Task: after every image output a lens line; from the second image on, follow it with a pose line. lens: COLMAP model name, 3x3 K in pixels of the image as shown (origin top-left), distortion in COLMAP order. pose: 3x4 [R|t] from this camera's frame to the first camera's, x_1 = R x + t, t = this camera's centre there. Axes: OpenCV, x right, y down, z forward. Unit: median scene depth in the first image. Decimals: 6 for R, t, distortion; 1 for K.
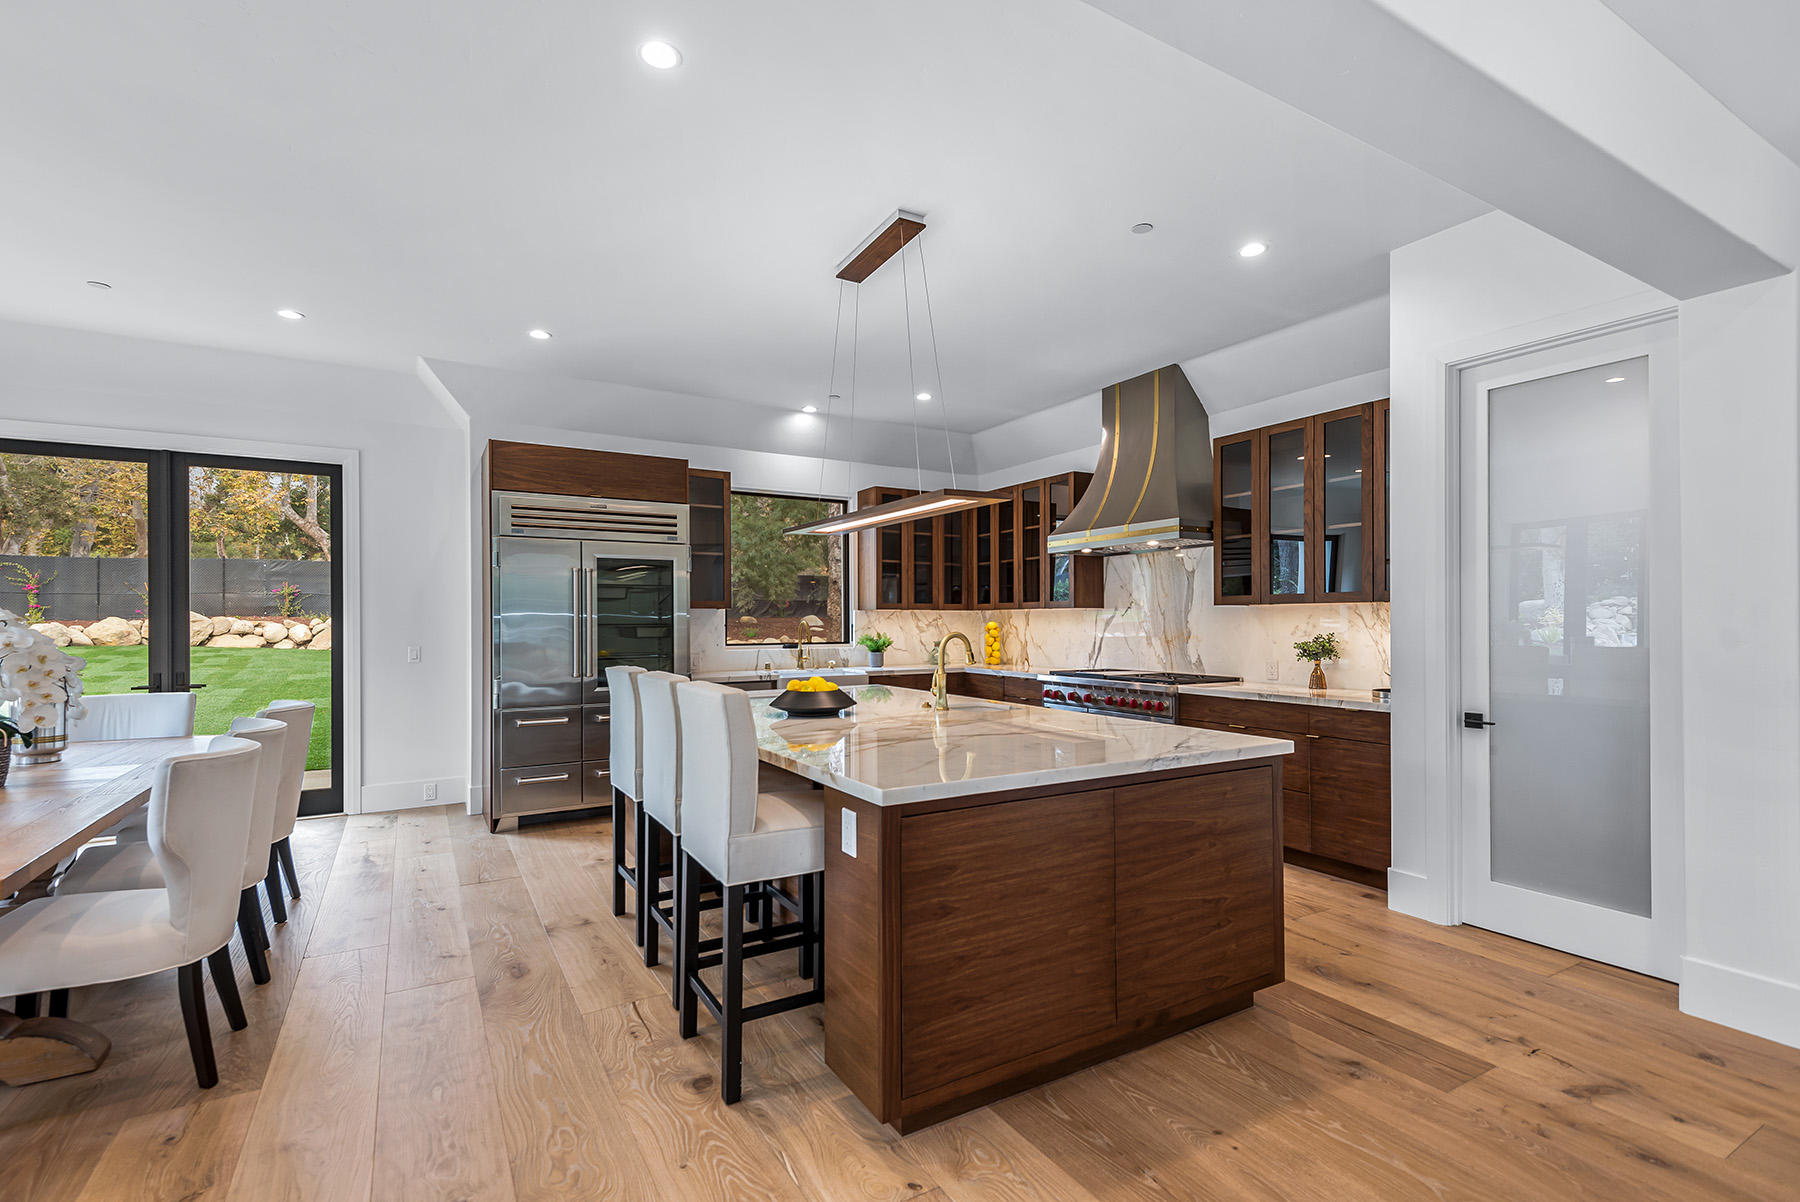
lens RADIAL K [[821.2, 0, 904.7], [0, 821.2, 616.8], [0, 0, 1]] dist [0.038620, -0.018800]
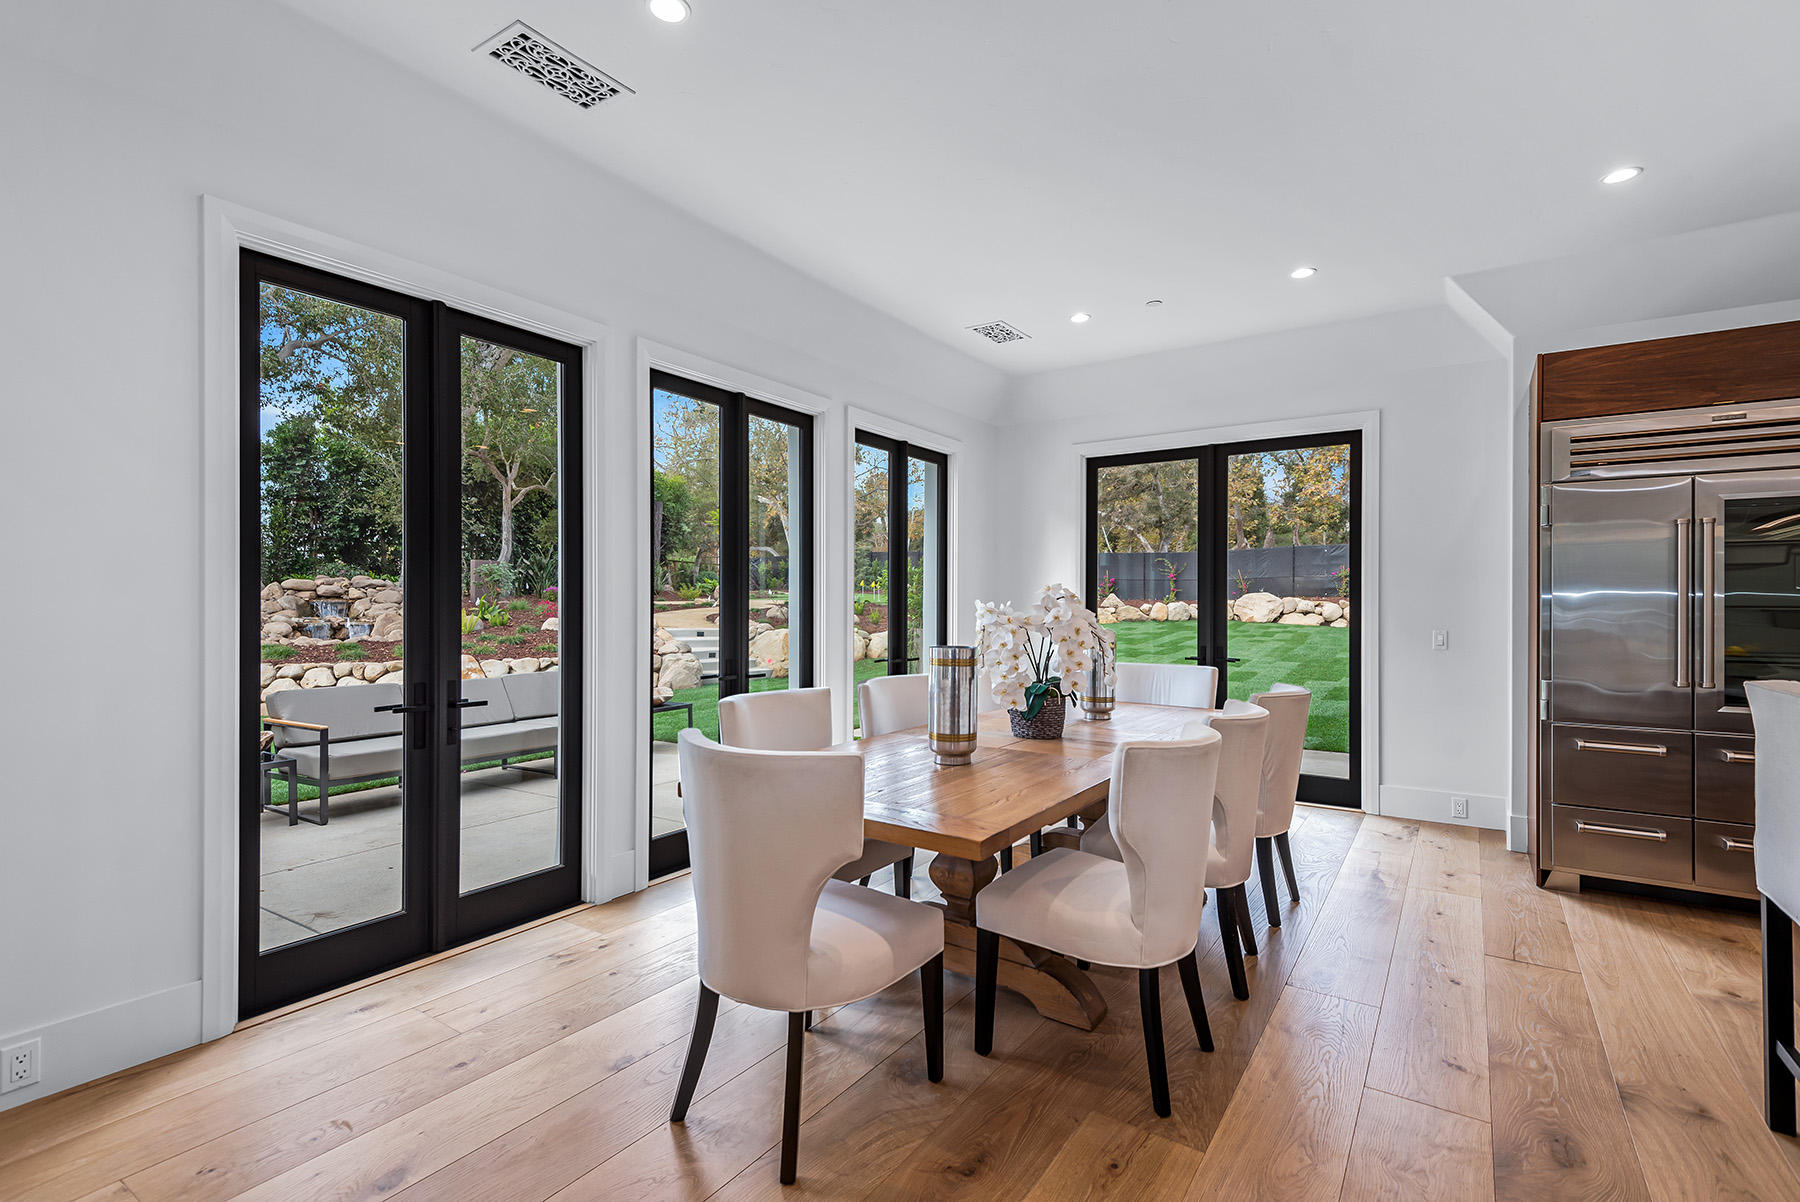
lens RADIAL K [[836.5, 0, 908.8], [0, 836.5, 603.4], [0, 0, 1]] dist [0.030030, -0.013797]
pose [[0.434380, 0.005482, -0.900713, -0.063741], [0.000335, 0.999980, 0.006248, 0.003589], [0.900730, -0.003015, 0.434370, 0.170409]]
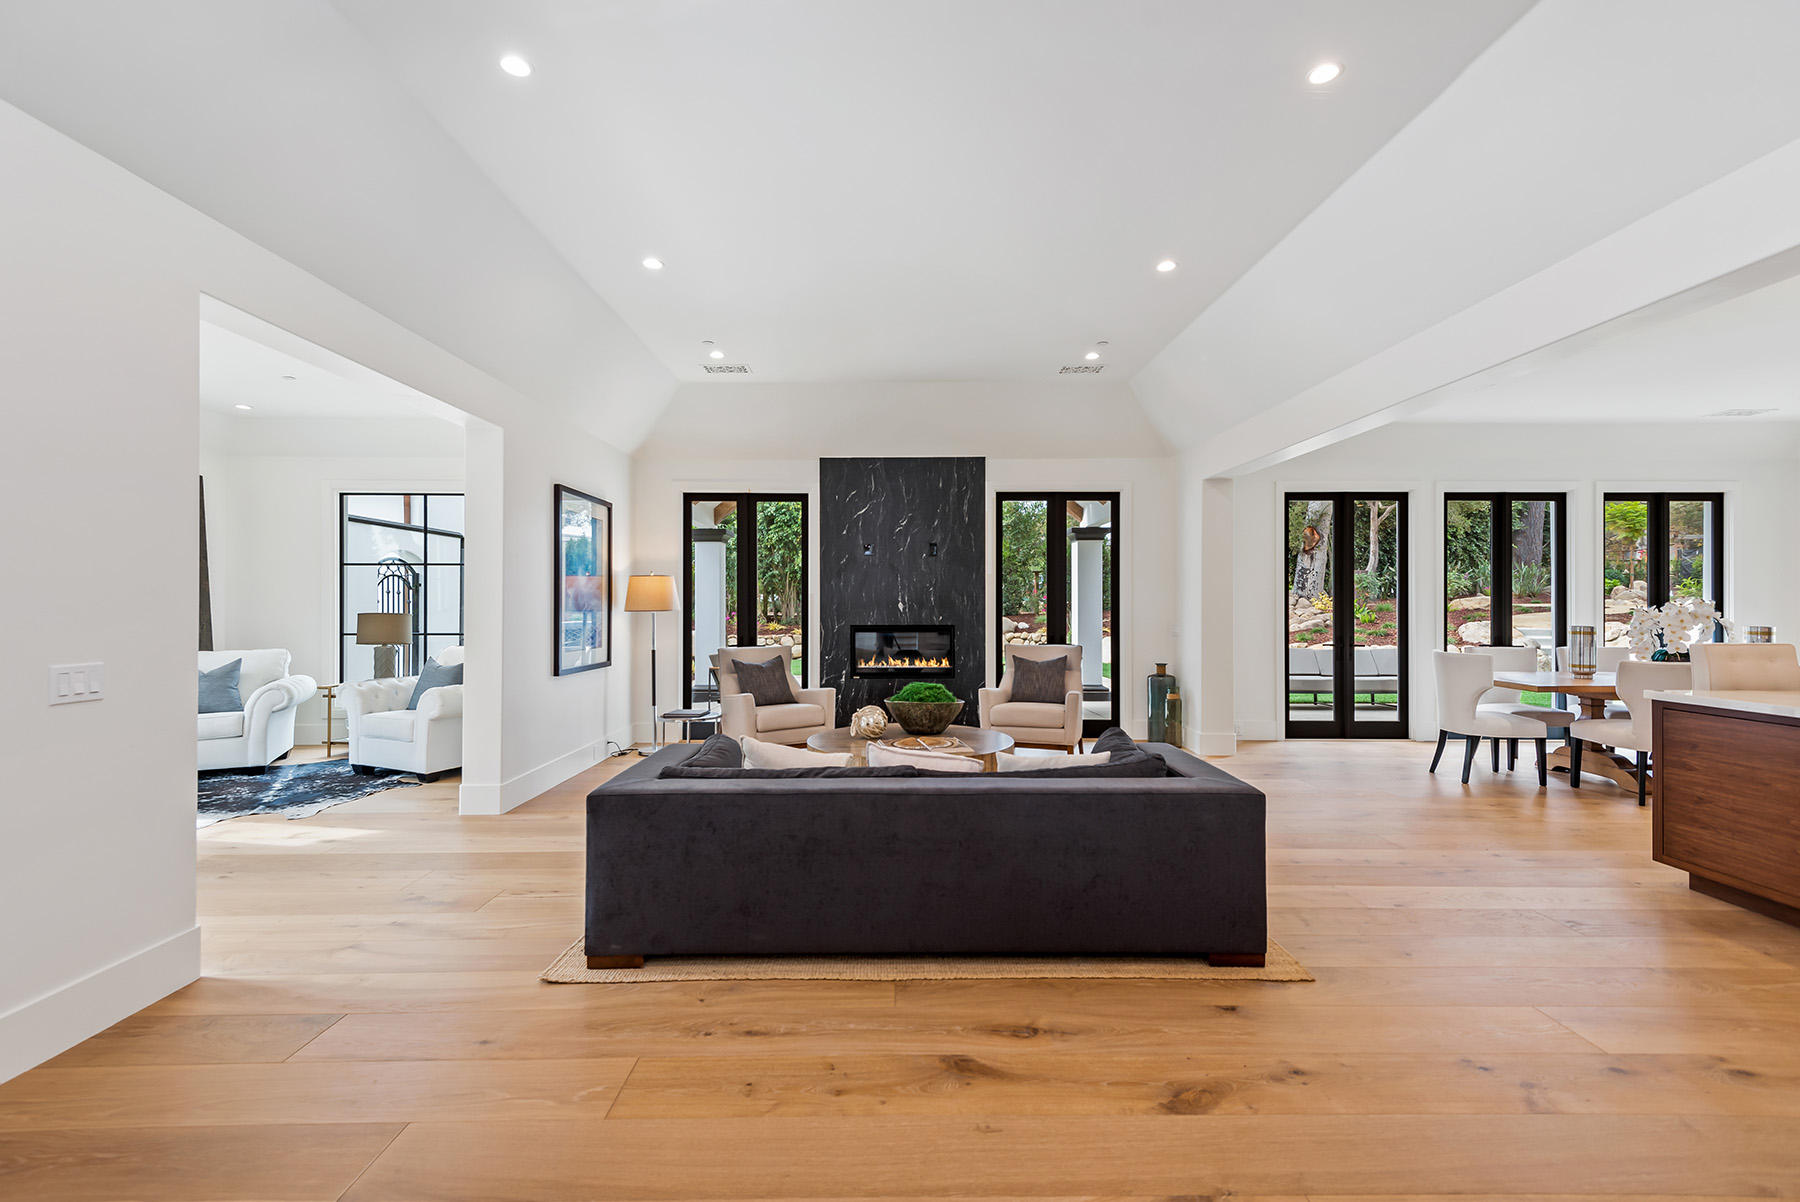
lens RADIAL K [[817.0, 0, 904.1], [0, 817.0, 593.5], [0, 0, 1]] dist [0.028998, -0.010513]
pose [[-0.492812, -0.006905, -0.870109, 1.017512], [0.005661, 0.999922, -0.011142, -0.003935], [0.870118, -0.010417, -0.492734, 0.170899]]
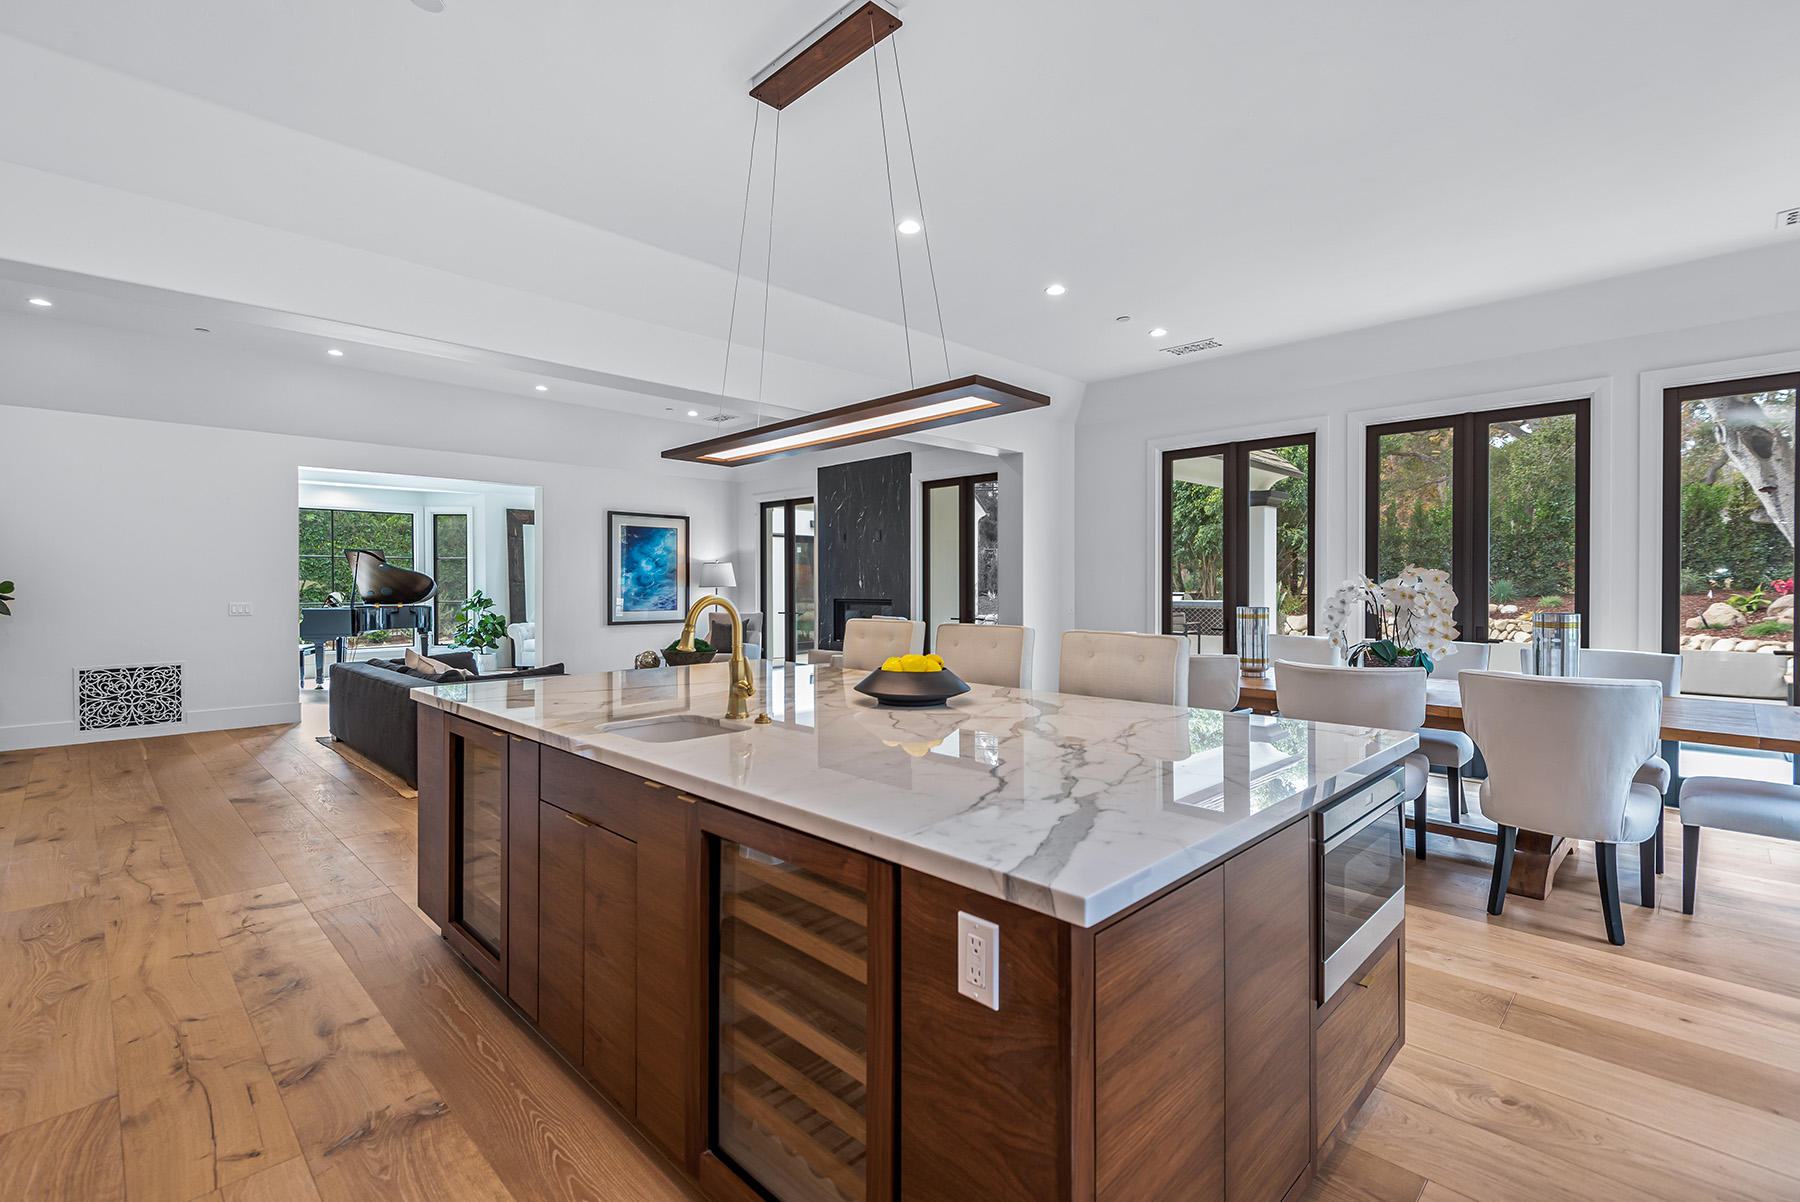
lens RADIAL K [[817.0, 0, 904.1], [0, 817.0, 593.5], [0, 0, 1]] dist [0.028998, -0.010513]
pose [[-0.967080, 0.010389, -0.254259, 0.057557], [0.008282, 0.999922, 0.009355, 0.008640], [0.254337, 0.006941, -0.967091, 1.235555]]
